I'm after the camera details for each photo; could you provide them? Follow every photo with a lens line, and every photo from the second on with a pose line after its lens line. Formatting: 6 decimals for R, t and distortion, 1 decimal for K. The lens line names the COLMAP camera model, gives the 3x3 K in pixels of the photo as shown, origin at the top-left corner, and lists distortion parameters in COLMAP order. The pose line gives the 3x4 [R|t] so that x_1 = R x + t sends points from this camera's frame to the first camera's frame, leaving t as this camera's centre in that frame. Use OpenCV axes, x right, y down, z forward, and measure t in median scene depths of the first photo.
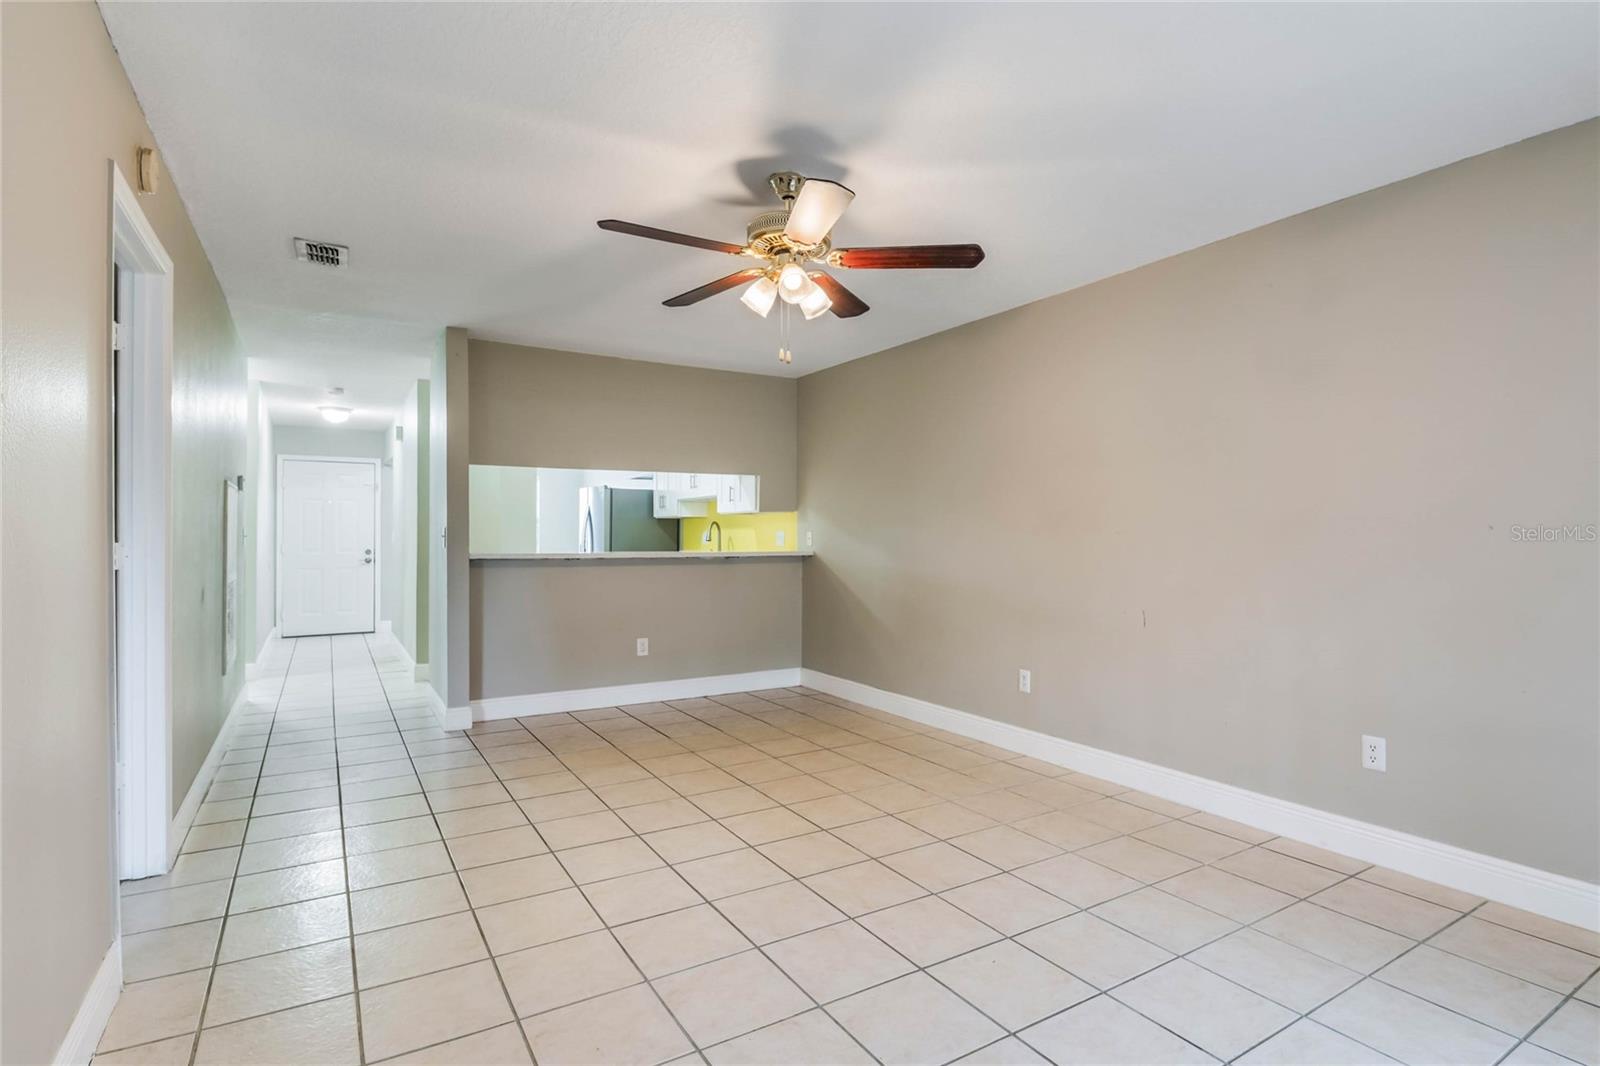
lens RADIAL K [[791.1, 0, 811.0], [0, 791.1, 536.5], [0, 0, 1]] dist [-0.010193, 0.004087]
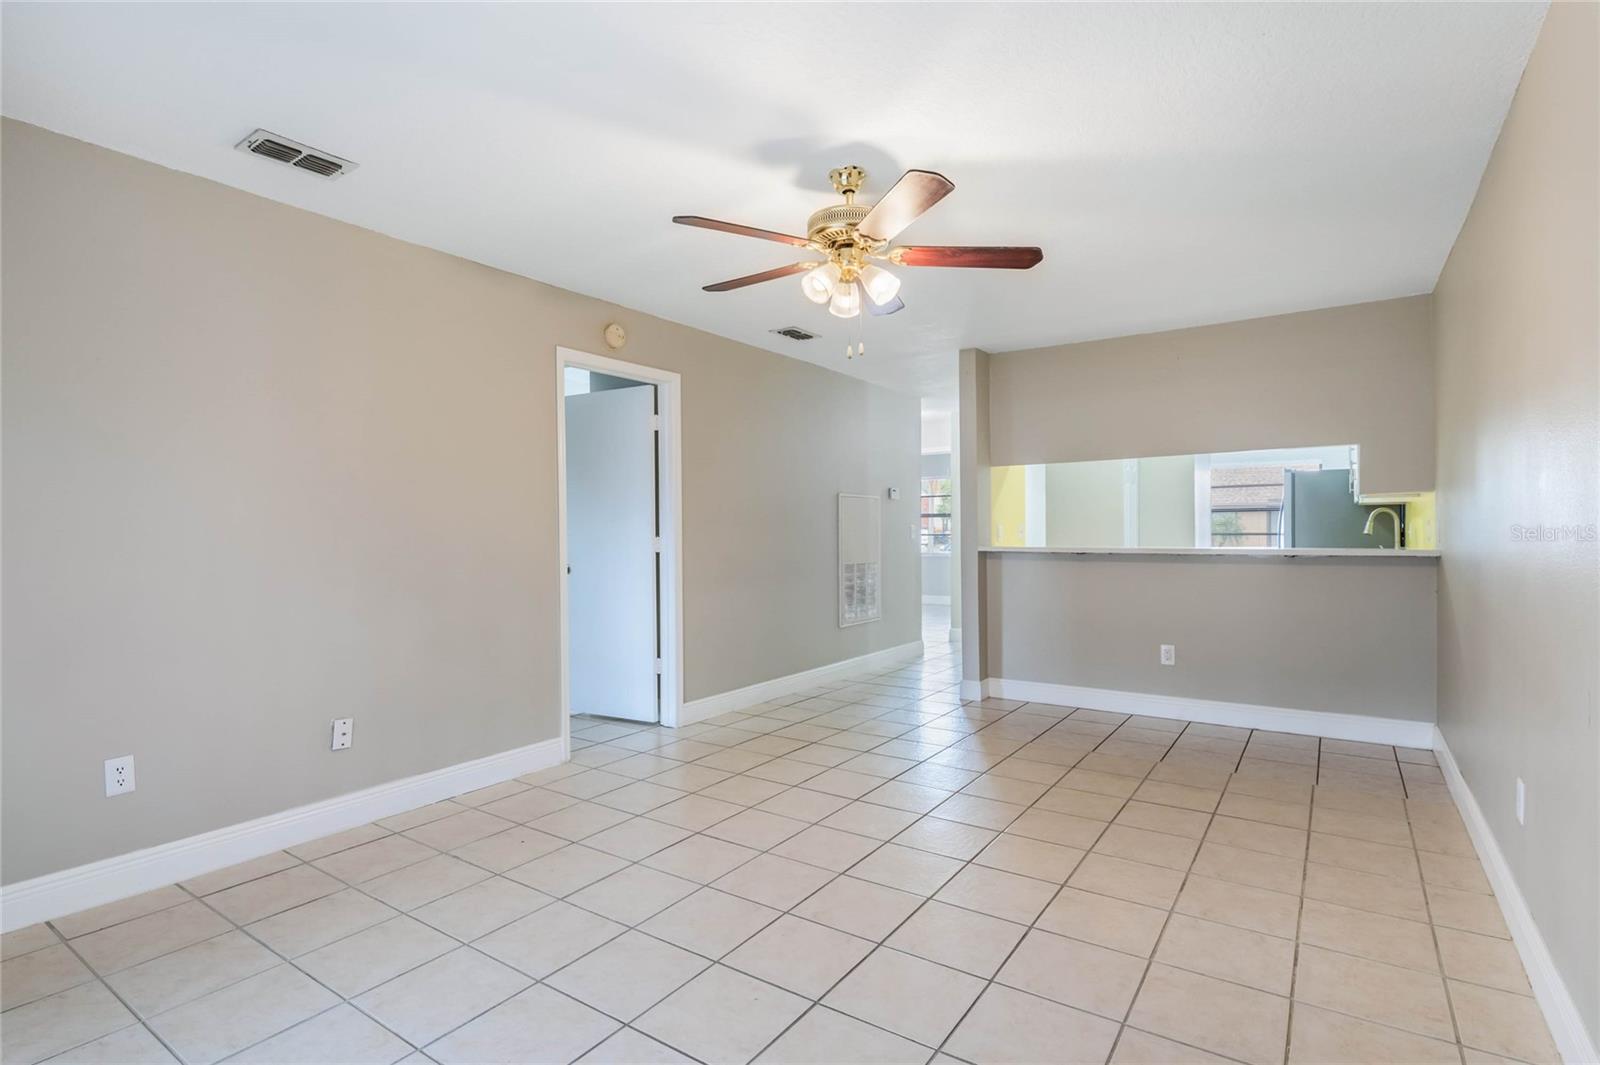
lens RADIAL K [[791.1, 0, 797.1], [0, 791.1, 531.4], [0, 0, 1]] dist [-0.010193, 0.004087]
pose [[0.393991, -0.006648, -0.919090, 0.498327], [0.007896, 0.999961, -0.003848, 0.002212], [0.919080, -0.005741, 0.394028, 0.314277]]
